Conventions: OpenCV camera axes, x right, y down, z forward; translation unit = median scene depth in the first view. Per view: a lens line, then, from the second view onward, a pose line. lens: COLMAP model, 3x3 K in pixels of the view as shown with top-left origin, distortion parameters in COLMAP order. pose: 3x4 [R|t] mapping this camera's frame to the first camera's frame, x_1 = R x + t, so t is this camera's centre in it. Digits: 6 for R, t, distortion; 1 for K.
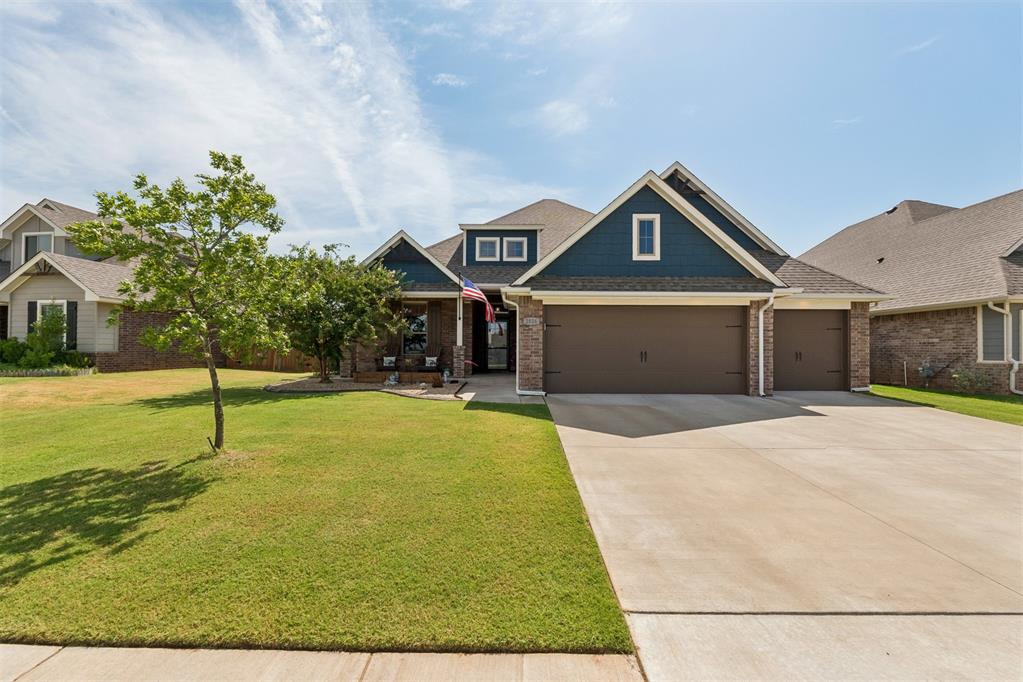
lens RADIAL K [[429.6, 0, 514.4], [0, 429.6, 336.4], [0, 0, 1]] dist [-0.003263, -0.000509]
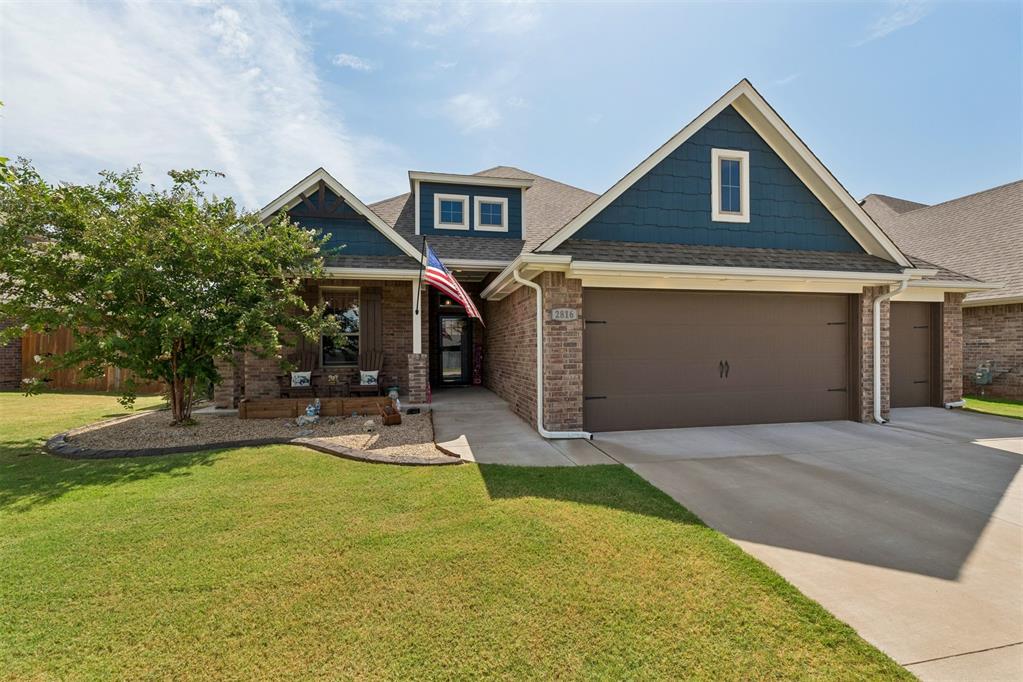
lens RADIAL K [[431.0, 0, 511.7], [0, 431.0, 345.5], [0, 0, 1]] dist [-0.001838, -0.000024]
pose [[0.980631, -0.009378, 0.195640, -0.127807], [0.005030, 0.999729, 0.022713, -0.005503], [-0.195800, -0.021290, 0.980413, 0.365165]]
